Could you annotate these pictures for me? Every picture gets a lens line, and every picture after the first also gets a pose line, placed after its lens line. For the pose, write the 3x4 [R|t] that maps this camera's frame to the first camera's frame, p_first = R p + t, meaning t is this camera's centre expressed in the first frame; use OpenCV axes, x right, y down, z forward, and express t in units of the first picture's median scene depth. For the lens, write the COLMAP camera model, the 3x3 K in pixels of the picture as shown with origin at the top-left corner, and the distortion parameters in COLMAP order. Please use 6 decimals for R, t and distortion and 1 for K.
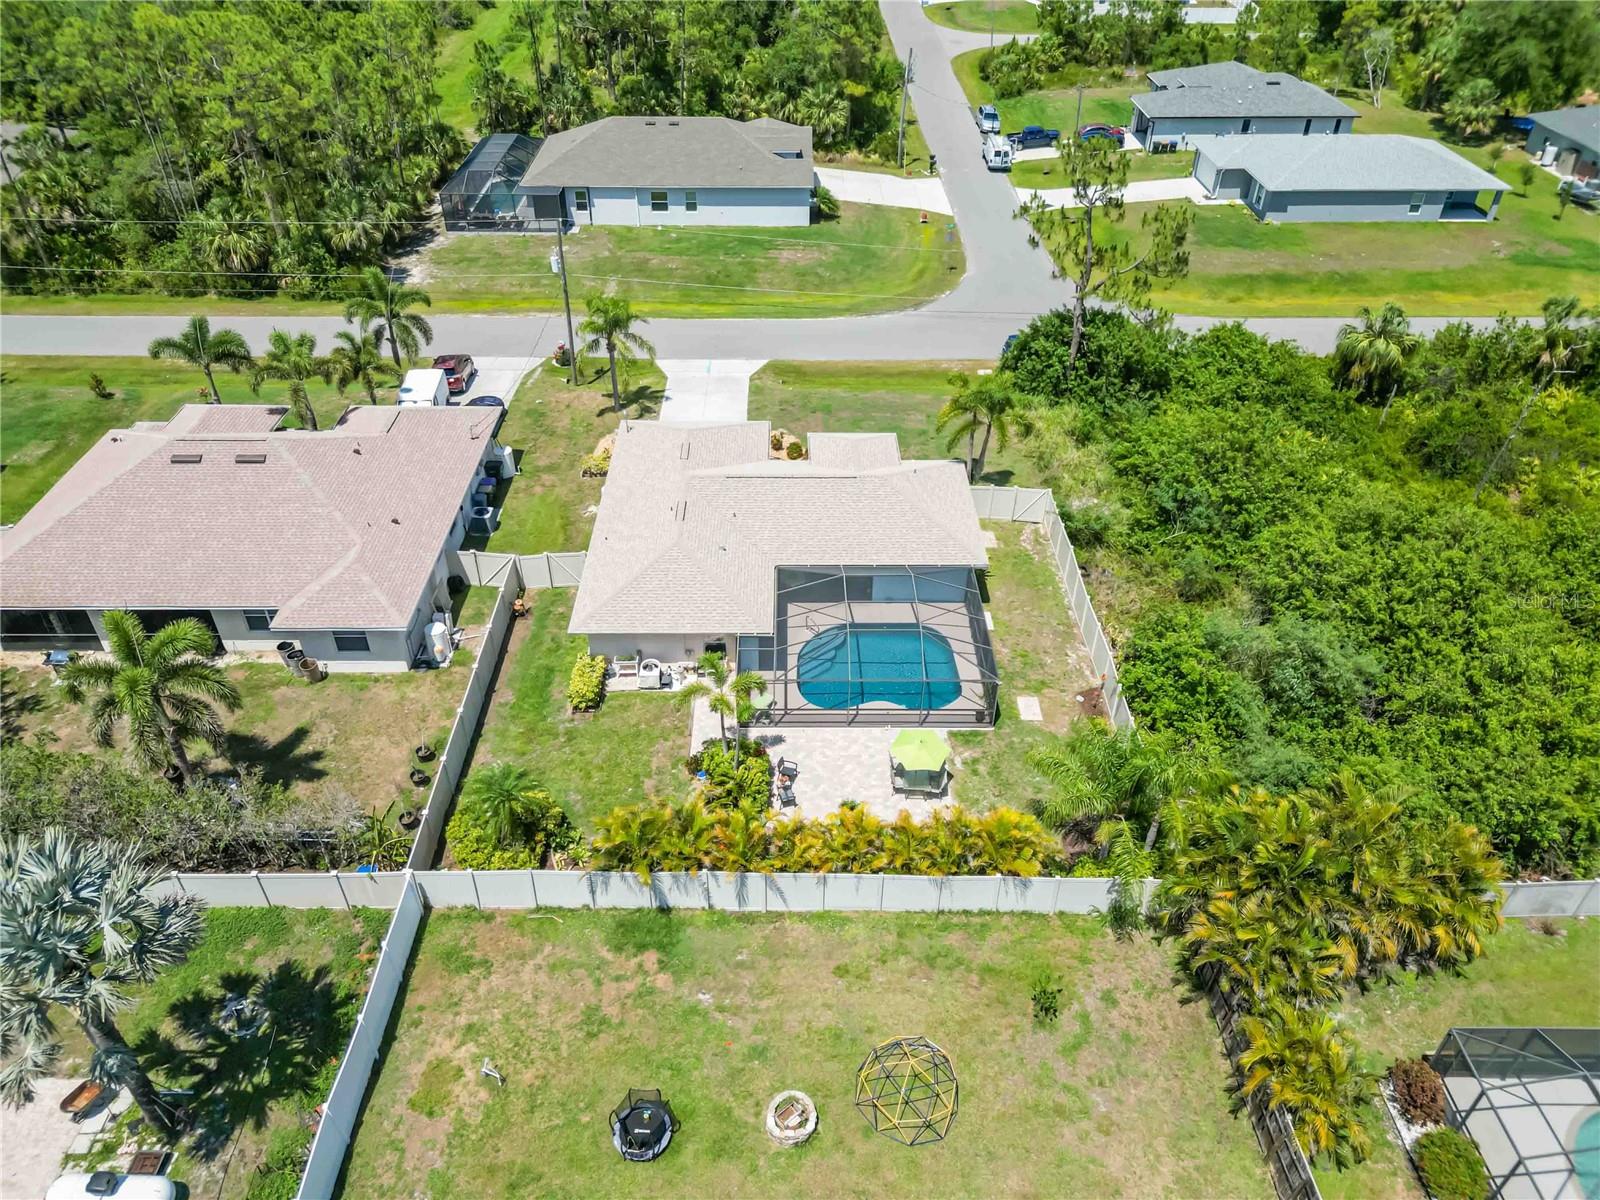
lens RADIAL K [[1125.7, 0, 795.1], [0, 1125.7, 596.1], [0, 0, 1]] dist [0.053732, -0.048034]
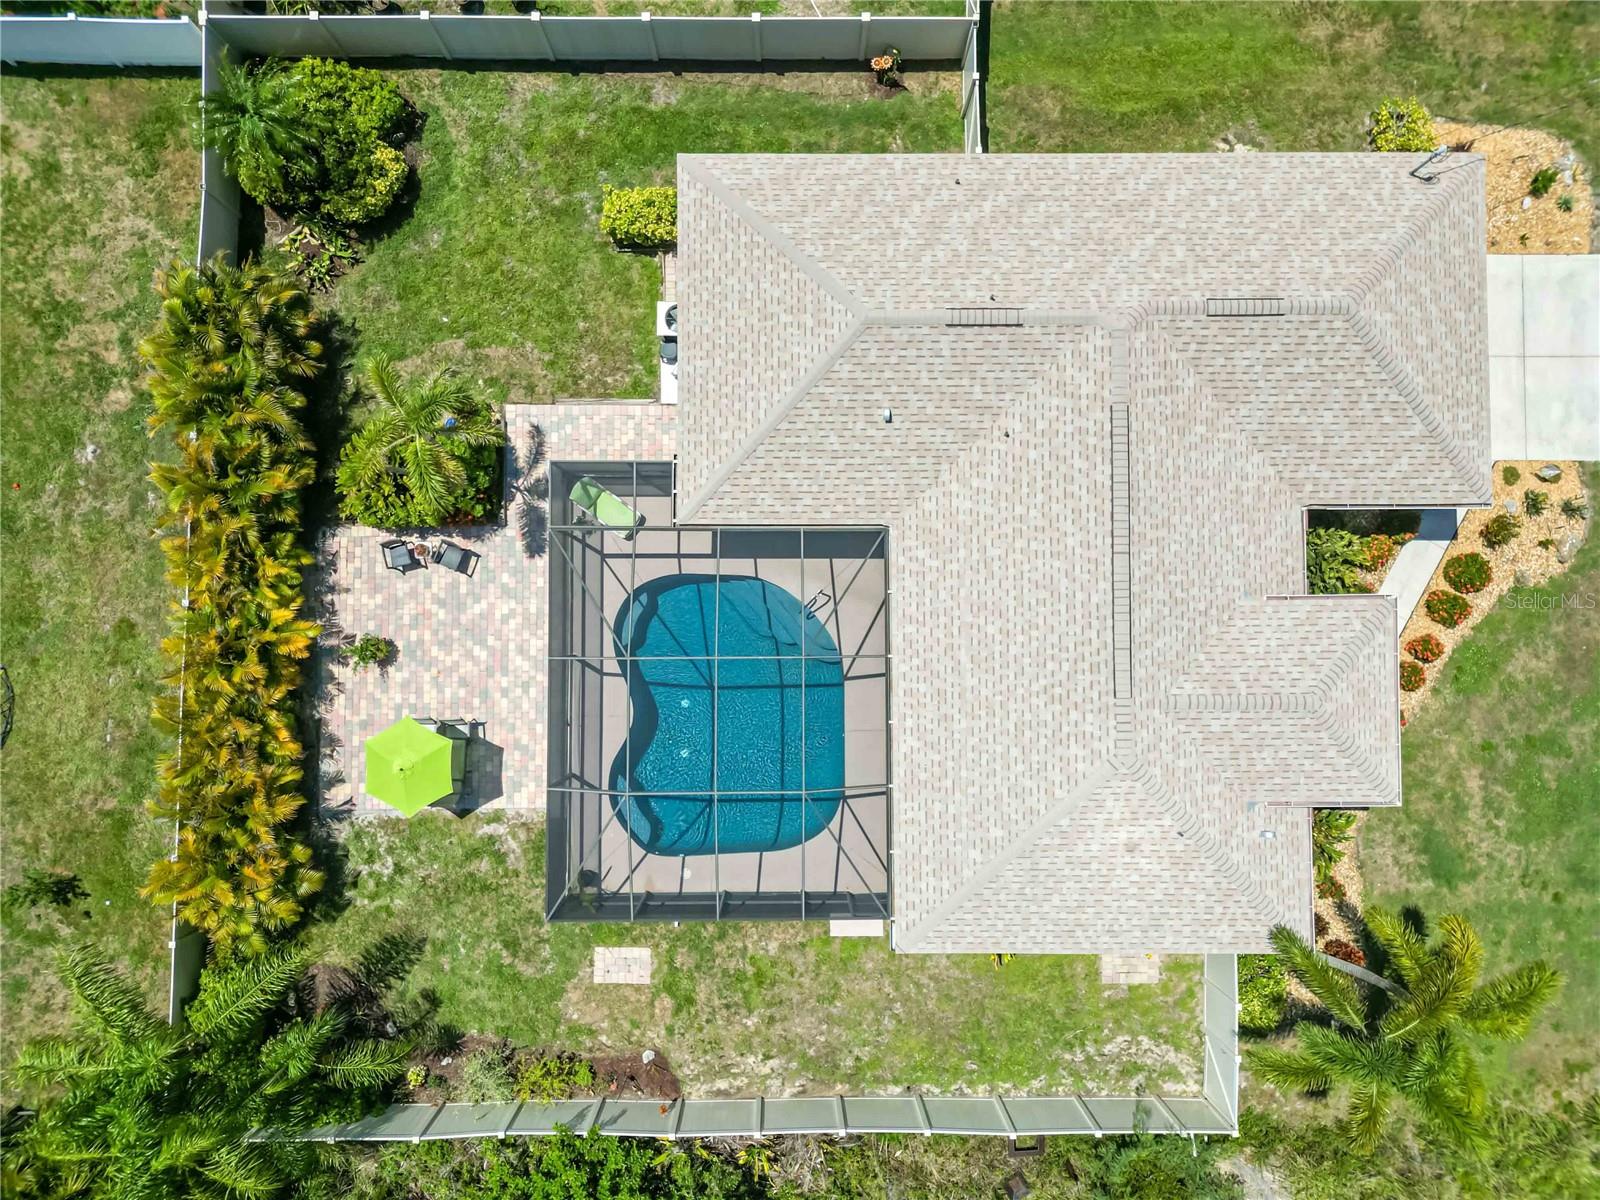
lens RADIAL K [[1114.1, 0, 795.2], [0, 1114.1, 598.7], [0, 0, 1]] dist [0.063534, -0.057250]
pose [[-0.004109, 0.999204, -0.039681, 0.030846], [-0.605712, 0.029087, 0.795152, -0.349951], [0.795673, 0.027303, 0.605111, 0.575932]]
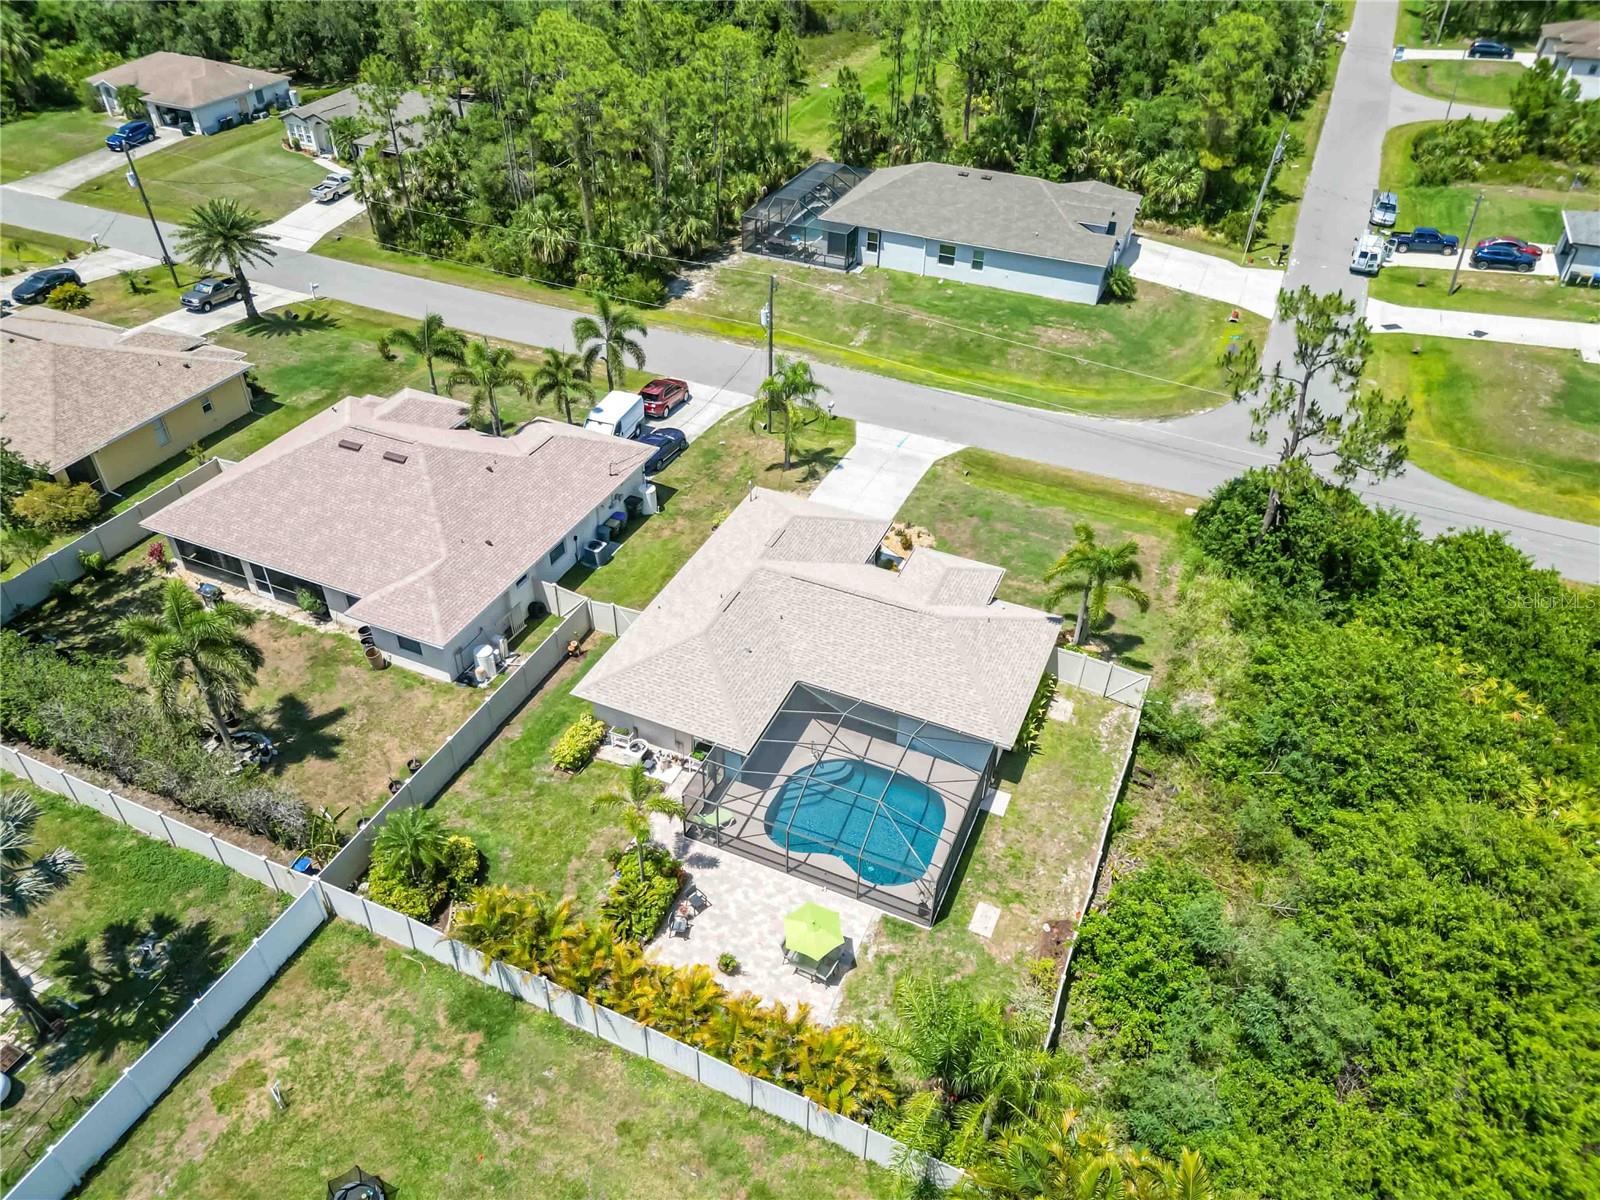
lens RADIAL K [[1125.7, 0, 795.1], [0, 1125.7, 596.1], [0, 0, 1]] dist [0.053732, -0.048034]
pose [[0.911839, 0.259727, -0.317949, 0.236102], [-0.256425, 0.965111, 0.052987, -0.130289], [0.320618, 0.033215, 0.946626, 0.065279]]
